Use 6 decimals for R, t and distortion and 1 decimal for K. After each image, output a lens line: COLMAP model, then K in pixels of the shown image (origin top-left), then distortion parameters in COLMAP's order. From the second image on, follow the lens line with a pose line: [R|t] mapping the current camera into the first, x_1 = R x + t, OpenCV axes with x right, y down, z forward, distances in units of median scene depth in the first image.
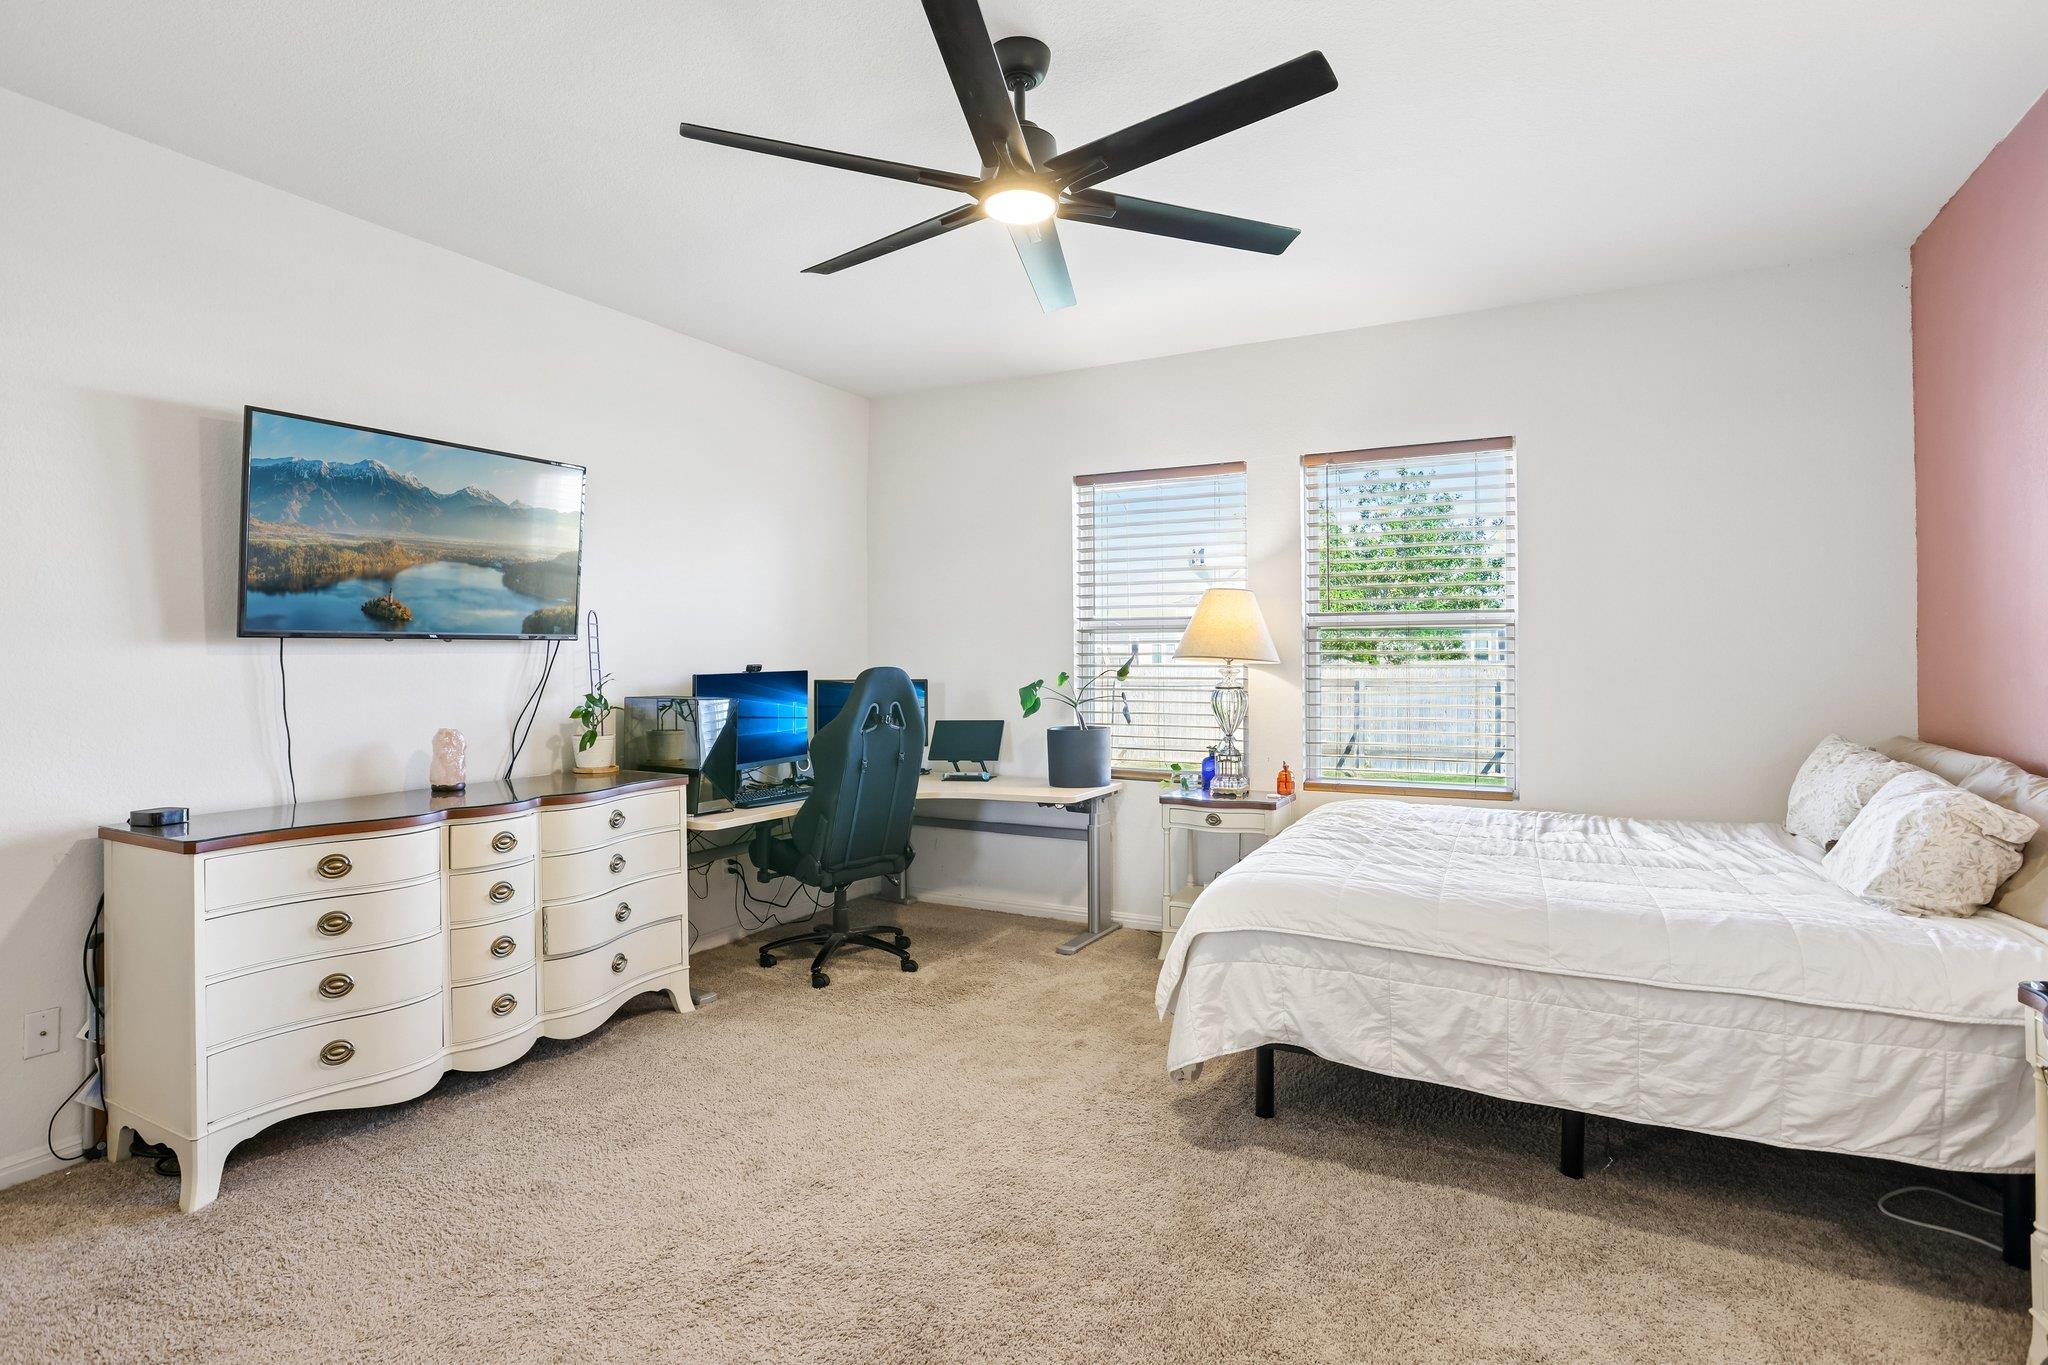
lens RADIAL K [[1013.8, 0, 1015.6], [0, 1013.8, 680.2], [0, 0, 1]] dist [-0.039927, 0.011031]
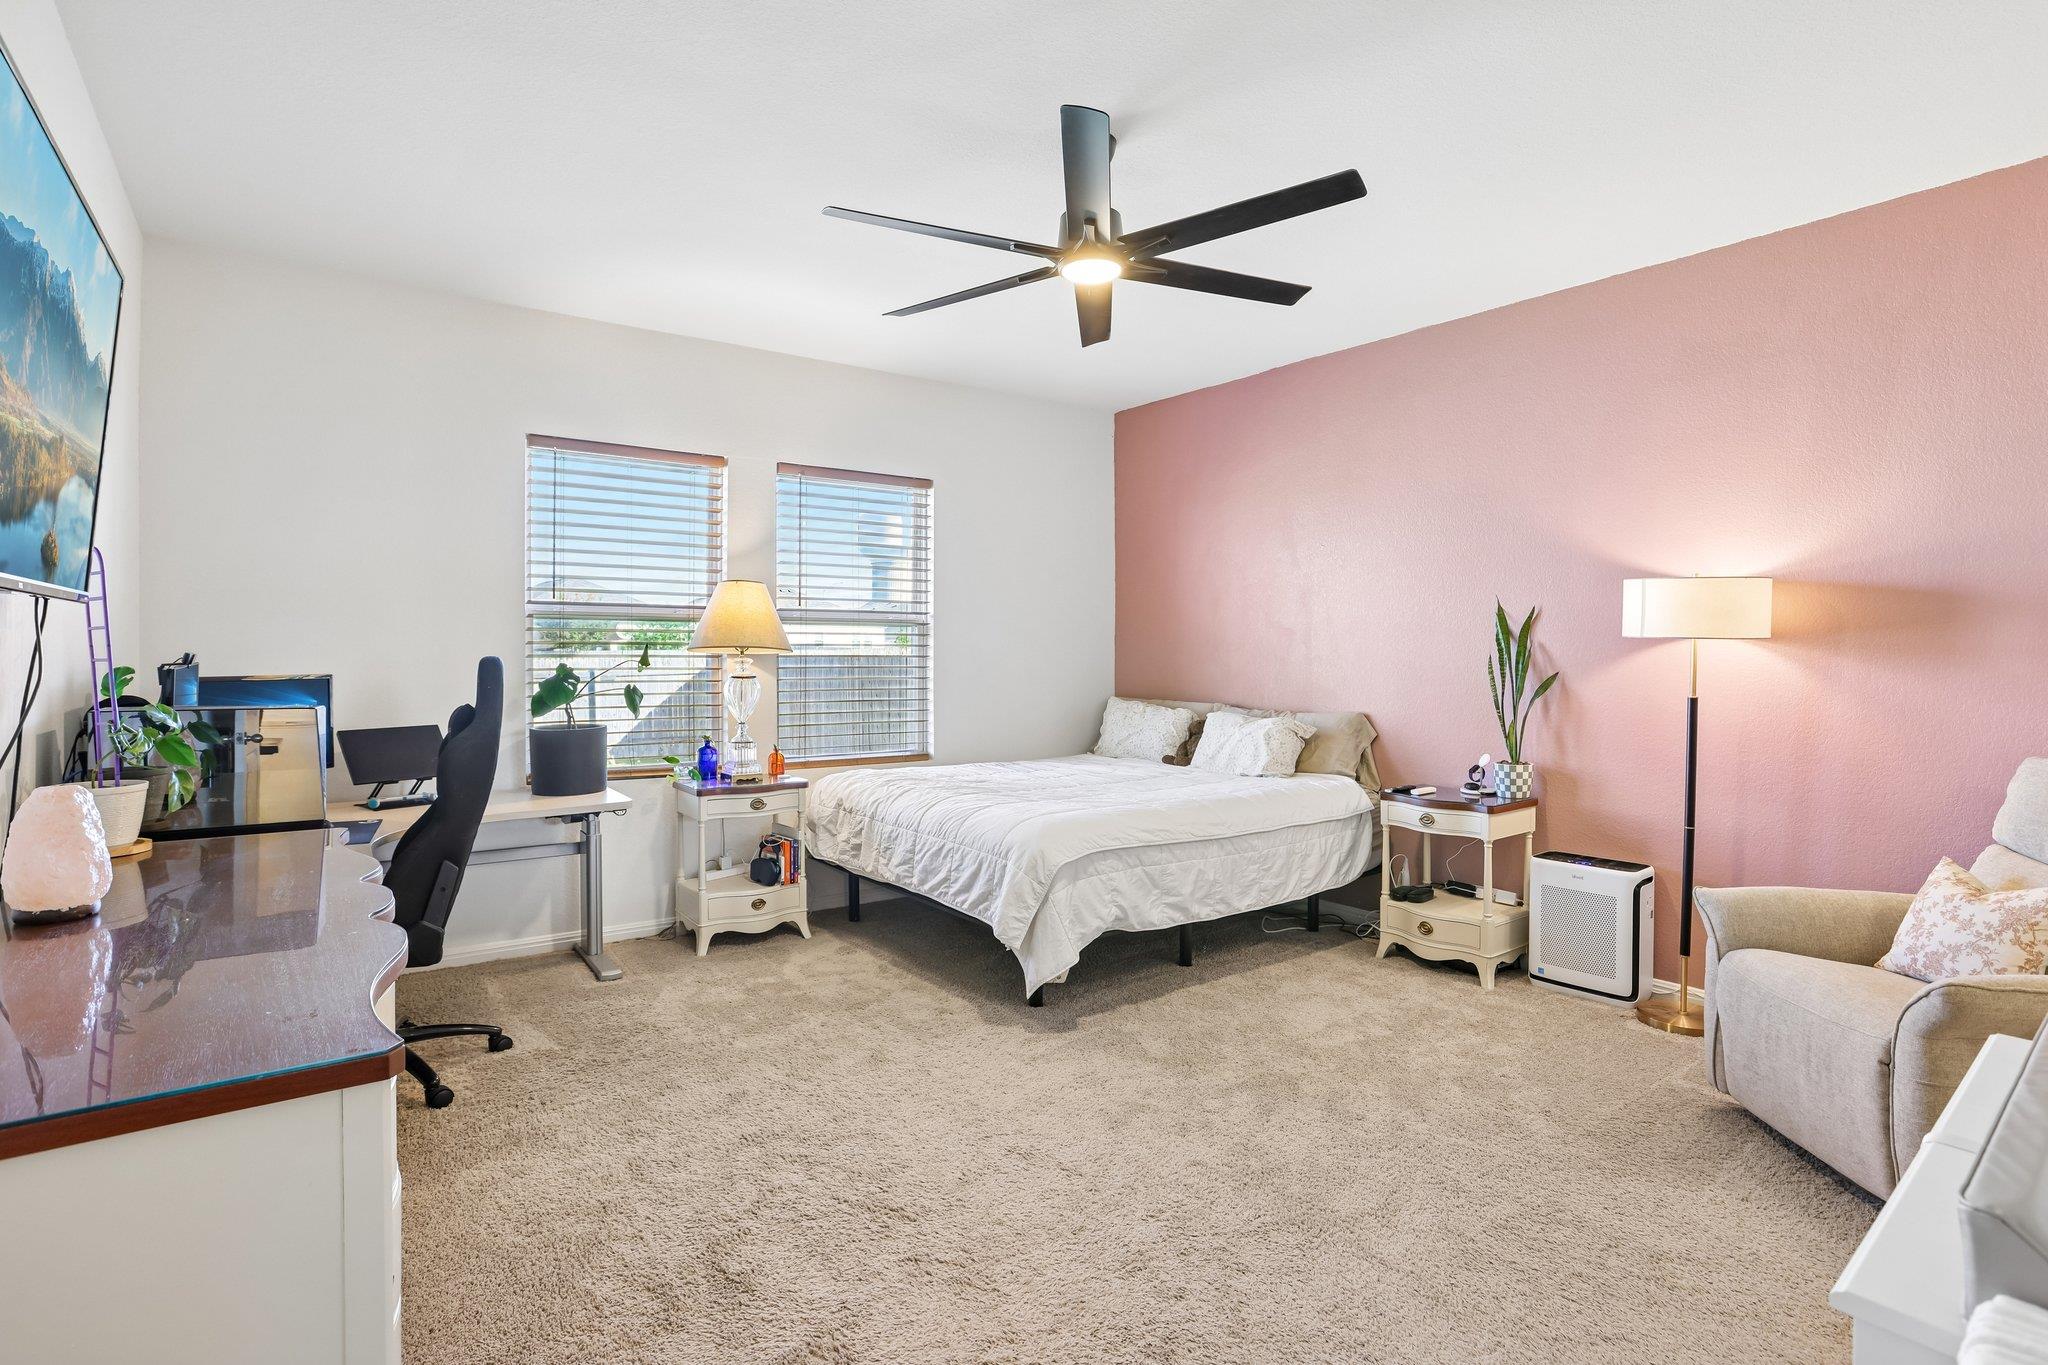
lens RADIAL K [[1013.8, 0, 1031.2], [0, 1013.8, 676.9], [0, 0, 1]] dist [-0.039927, 0.011031]
pose [[0.432674, -0.023553, 0.901243, -0.953244], [0.012959, 0.999718, 0.019905, -0.015008], [-0.901457, 0.003066, 0.432857, 0.459585]]
